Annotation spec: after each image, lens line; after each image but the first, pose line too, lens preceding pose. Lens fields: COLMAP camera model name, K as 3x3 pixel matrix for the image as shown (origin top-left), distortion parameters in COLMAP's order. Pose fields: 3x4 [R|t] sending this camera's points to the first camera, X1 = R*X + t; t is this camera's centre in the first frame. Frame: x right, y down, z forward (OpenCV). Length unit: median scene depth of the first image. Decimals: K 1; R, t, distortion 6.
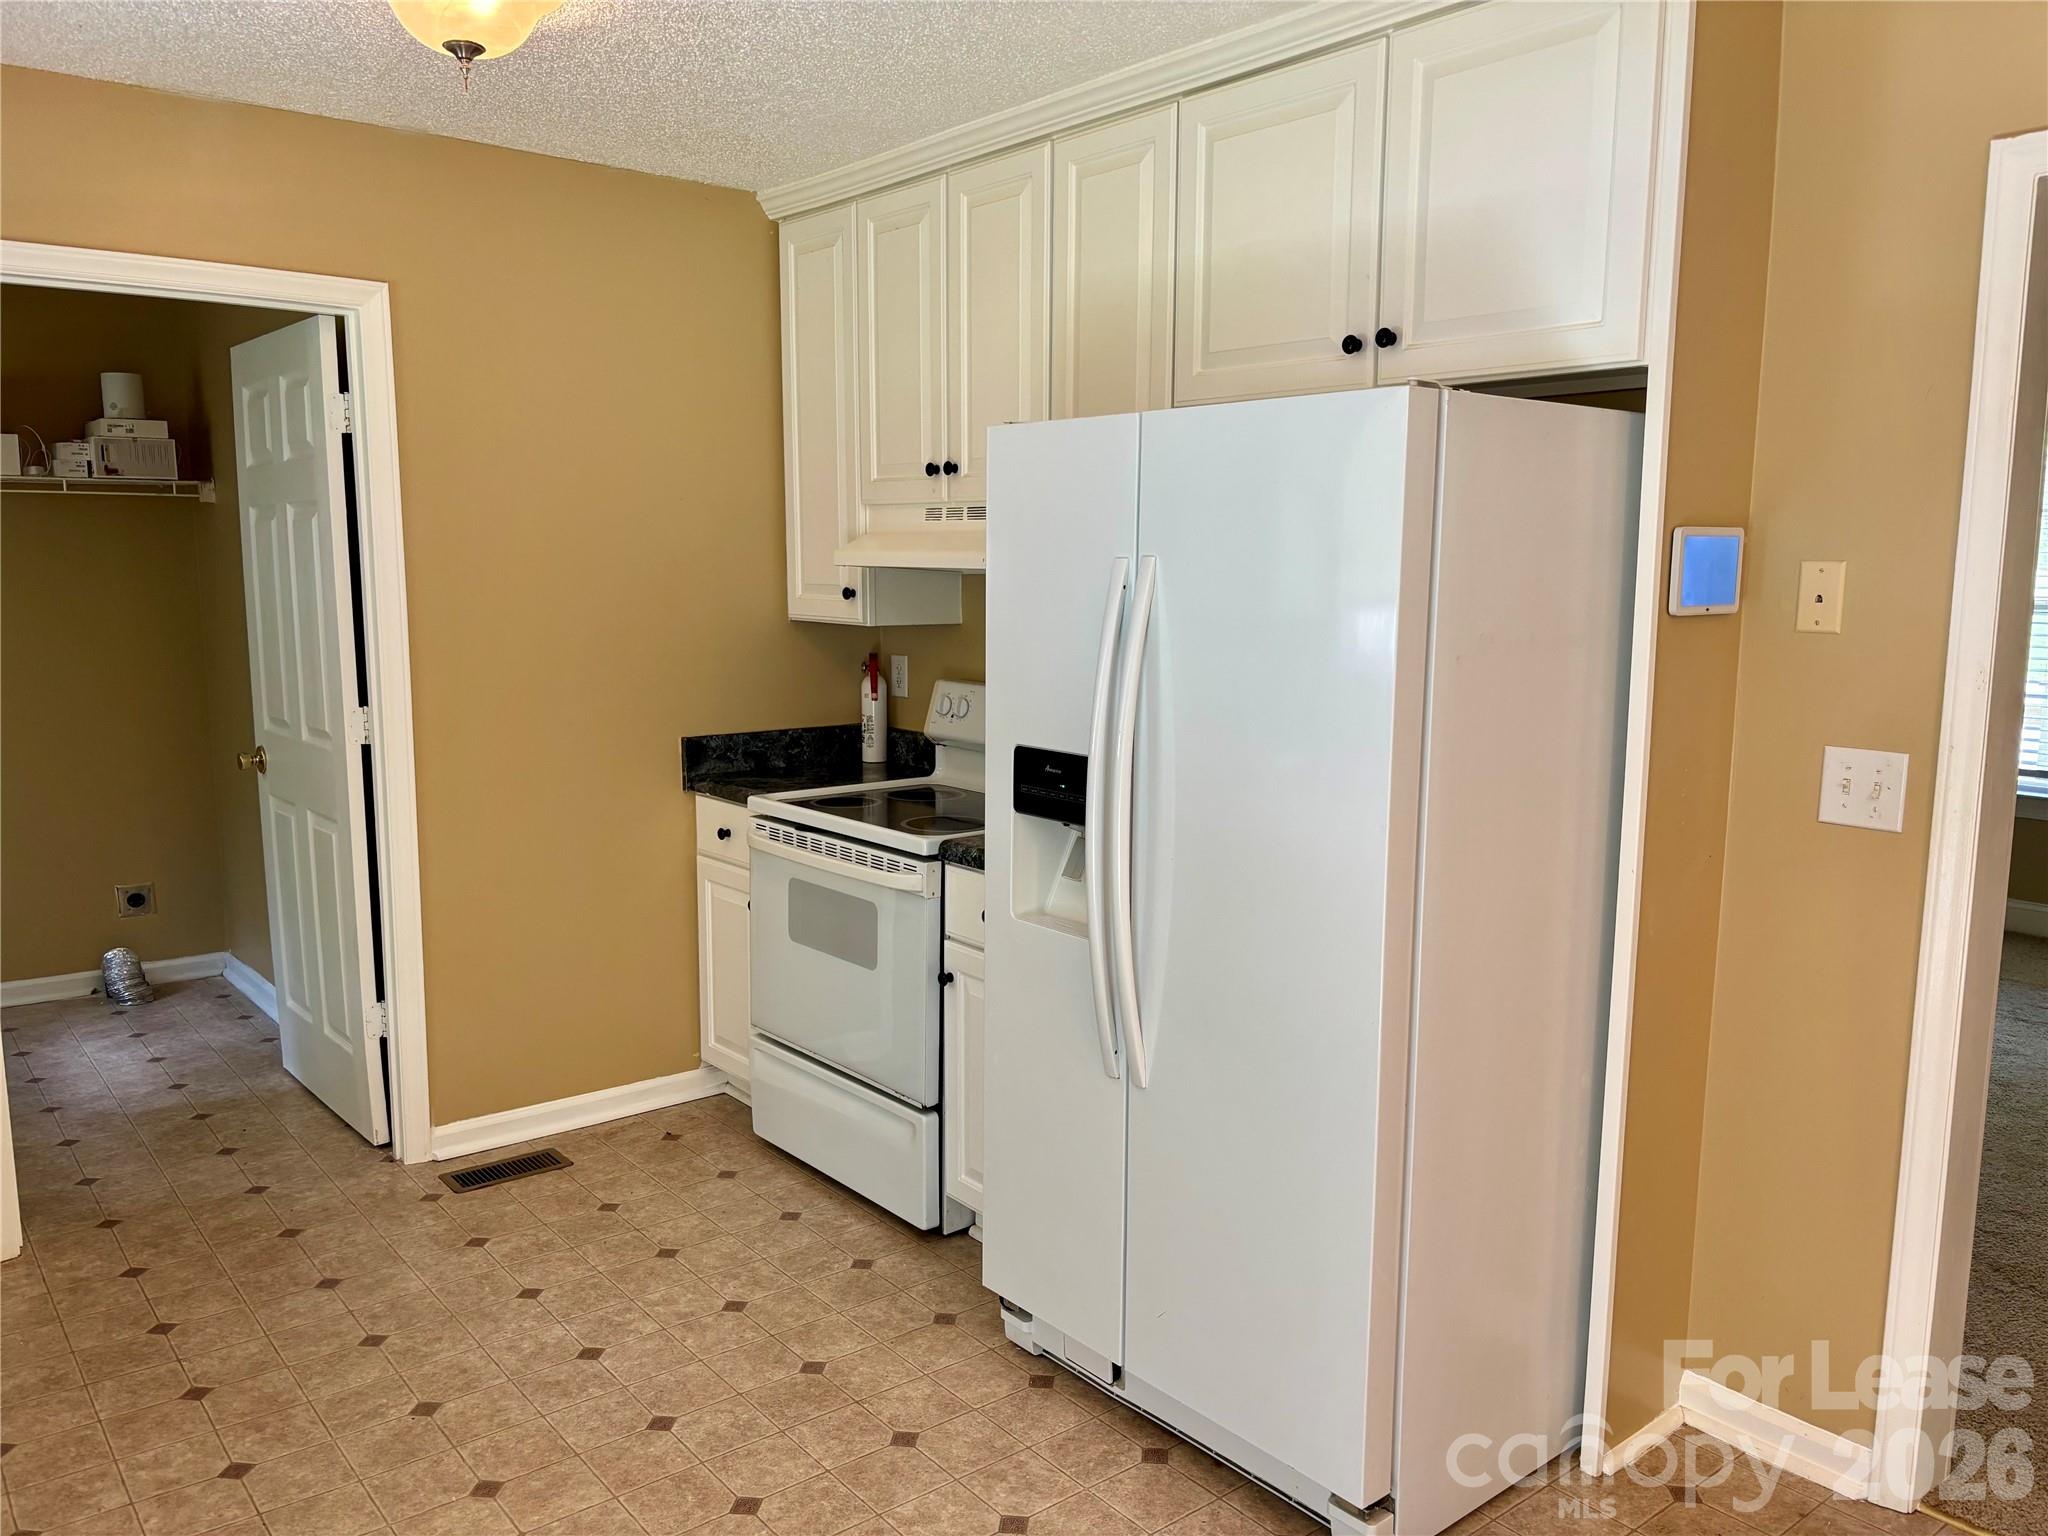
lens RADIAL K [[1592.5, 0, 1037.4], [0, 1592.5, 794.3], [0, 0, 1]] dist [0.075030, -0.036411]
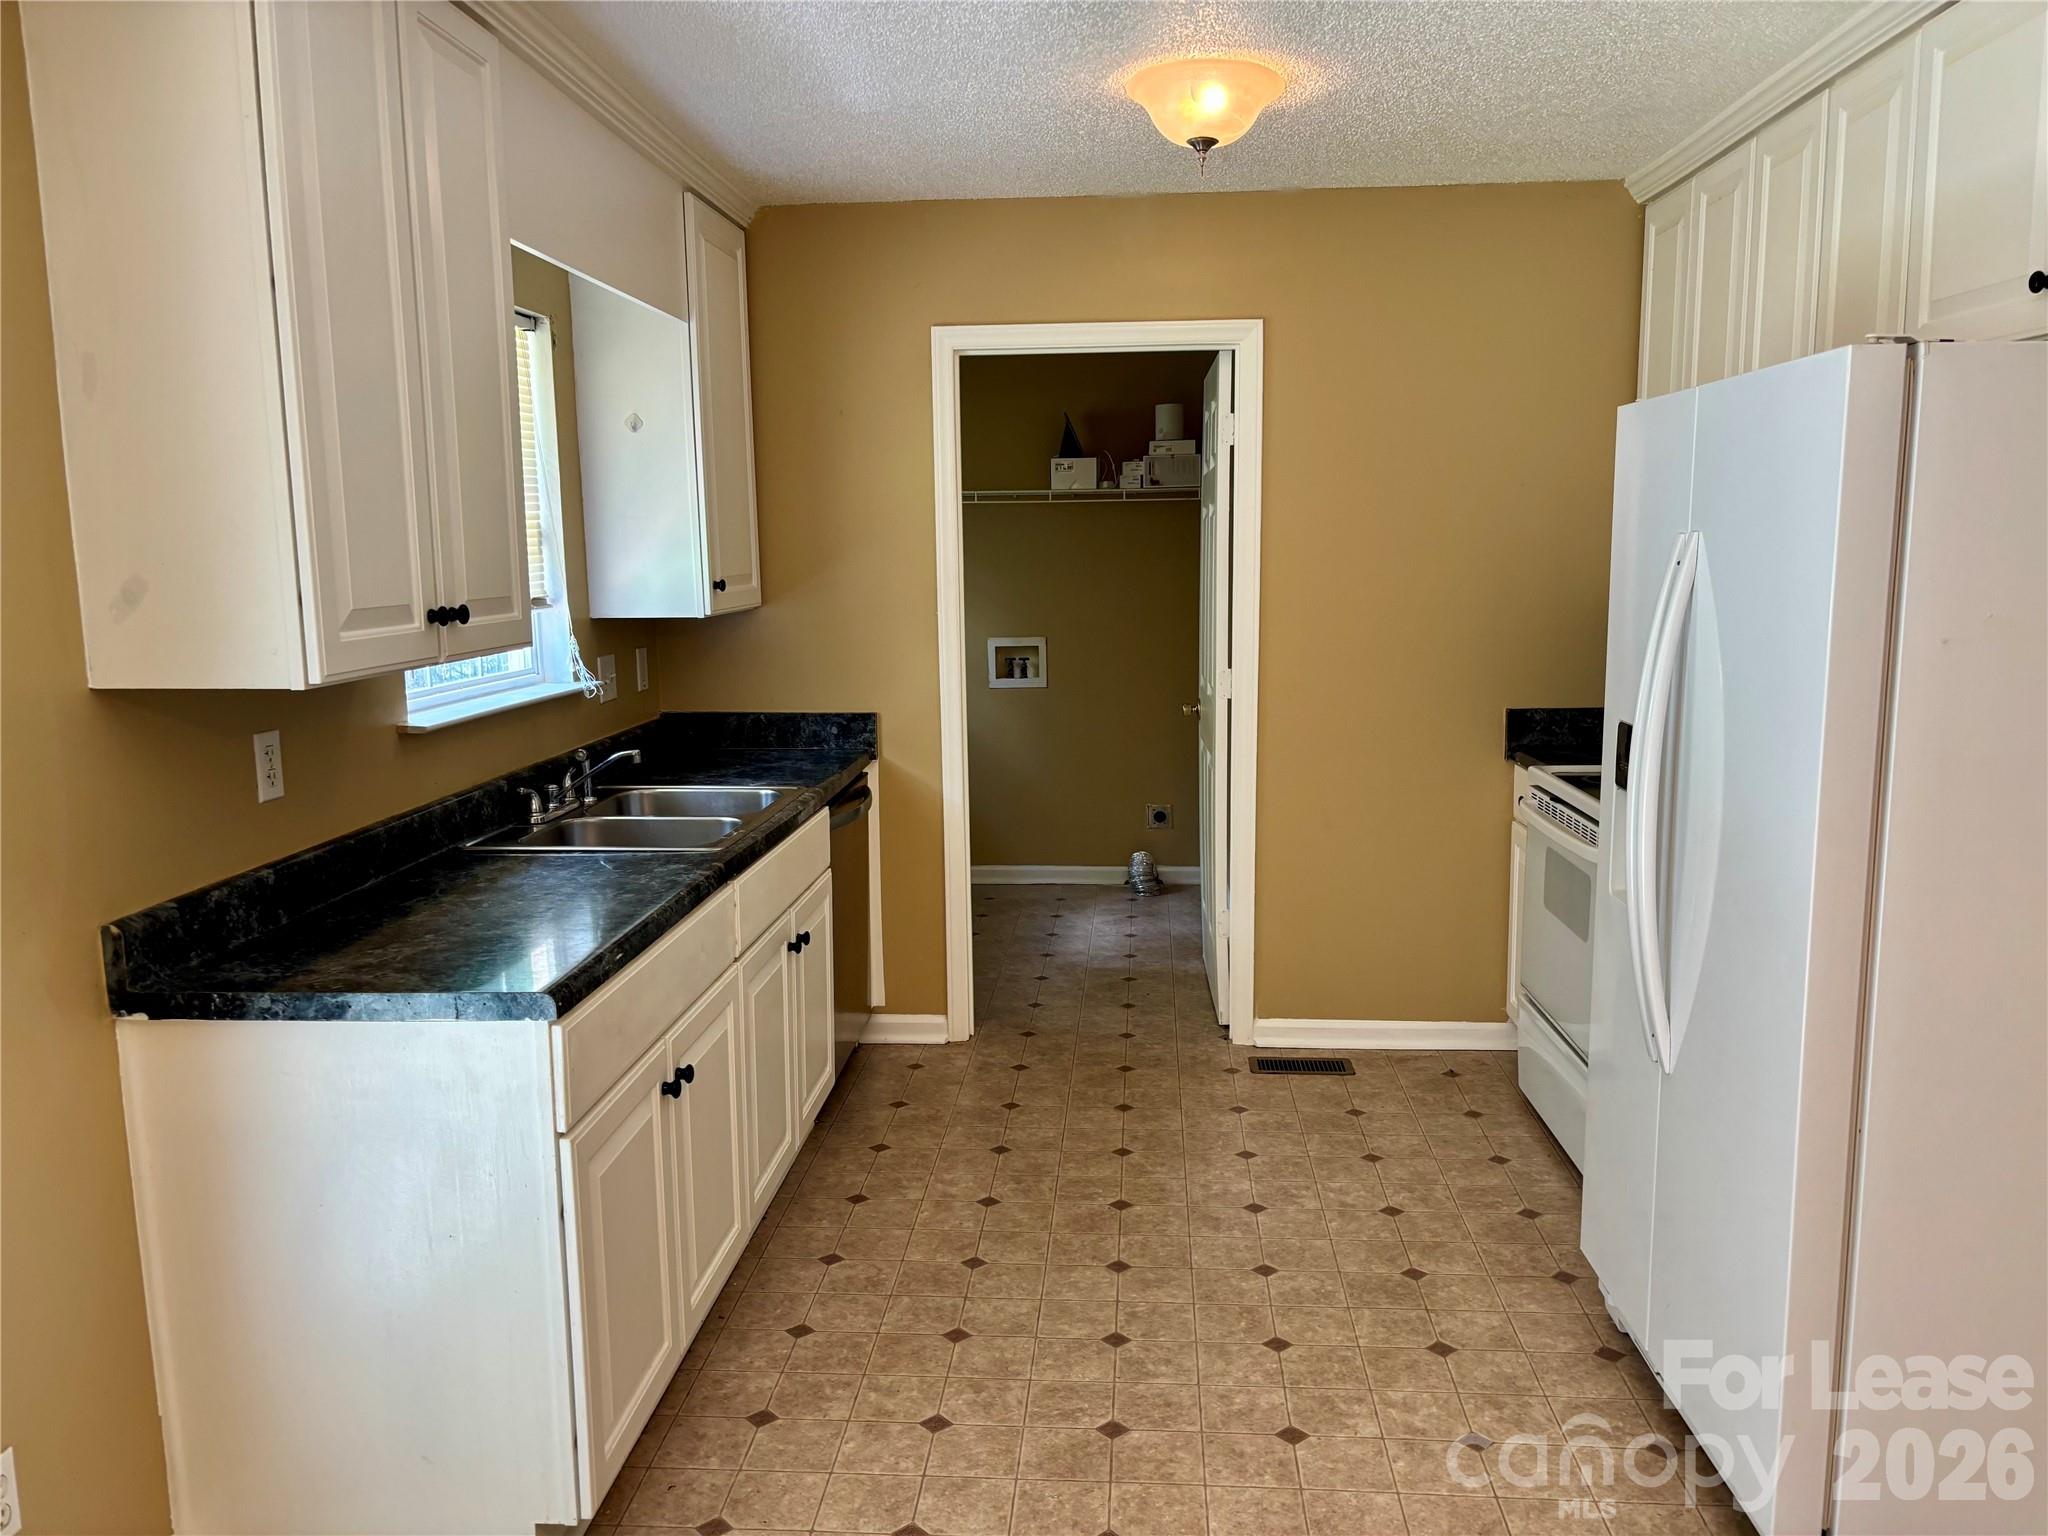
lens RADIAL K [[1592.5, 0, 1037.4], [0, 1592.5, 794.3], [0, 0, 1]] dist [0.075030, -0.036411]
pose [[0.739725, 0.094128, -0.666293, 0.293388], [-0.087631, 0.995211, 0.043307, 0.002440], [0.667179, 0.026352, 0.744431, -0.003228]]
